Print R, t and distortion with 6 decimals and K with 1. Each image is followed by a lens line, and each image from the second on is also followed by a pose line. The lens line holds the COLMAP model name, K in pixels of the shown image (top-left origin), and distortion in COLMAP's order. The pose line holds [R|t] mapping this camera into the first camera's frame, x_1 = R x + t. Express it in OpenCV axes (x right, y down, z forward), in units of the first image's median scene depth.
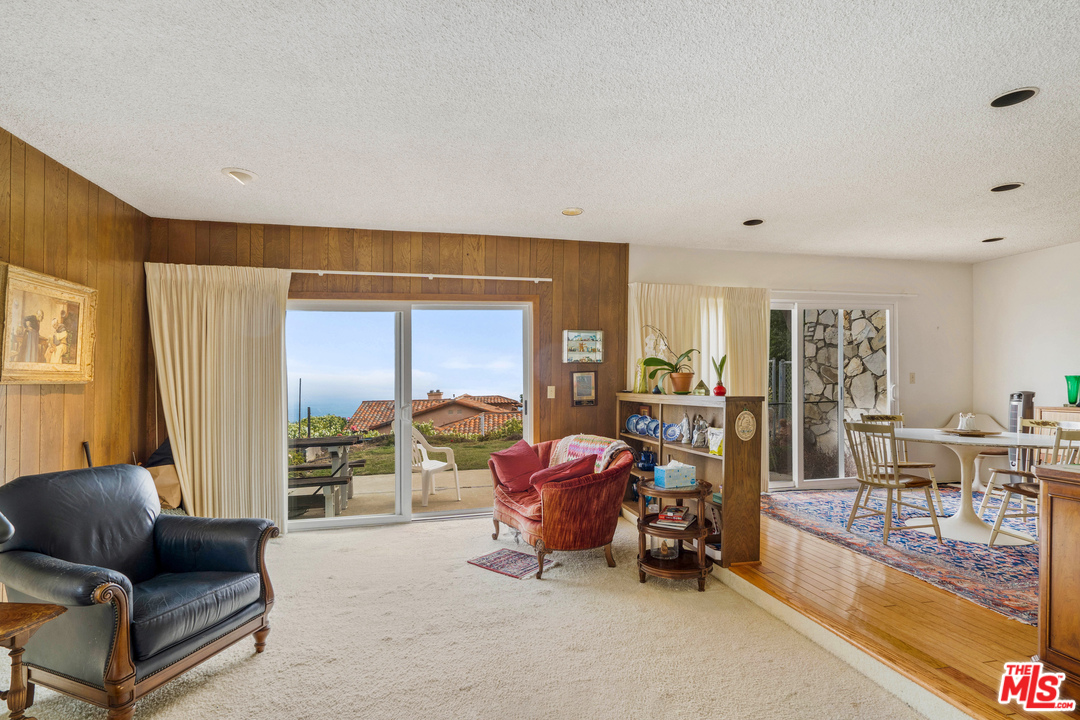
lens RADIAL K [[513.5, 0, 539.7], [0, 513.5, 375.2], [0, 0, 1]] dist [-0.000241, -0.000004]
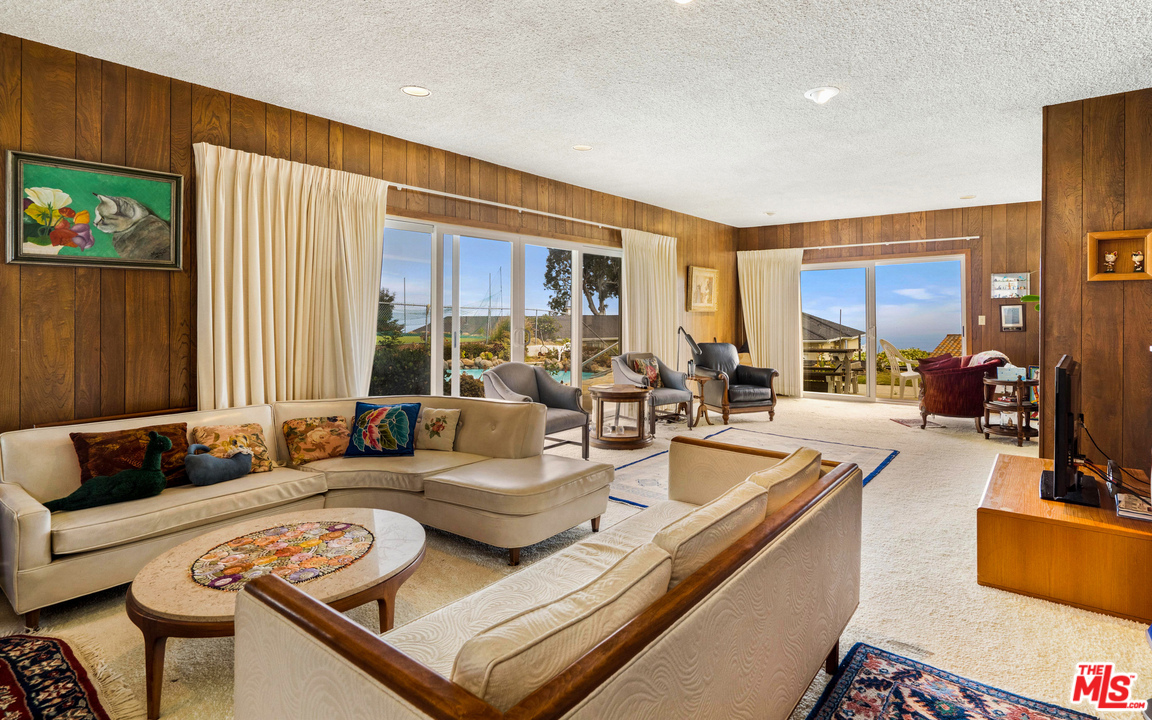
lens RADIAL K [[640.7, 0, 576.1], [0, 640.7, 306.4], [0, 0, 1]] dist [-0.000196, -0.000223]
pose [[0.599194, -0.000214, -0.800604, 0.766466], [0.005188, 0.999980, 0.003616, -0.015144], [0.800587, -0.006321, 0.599183, -0.897246]]
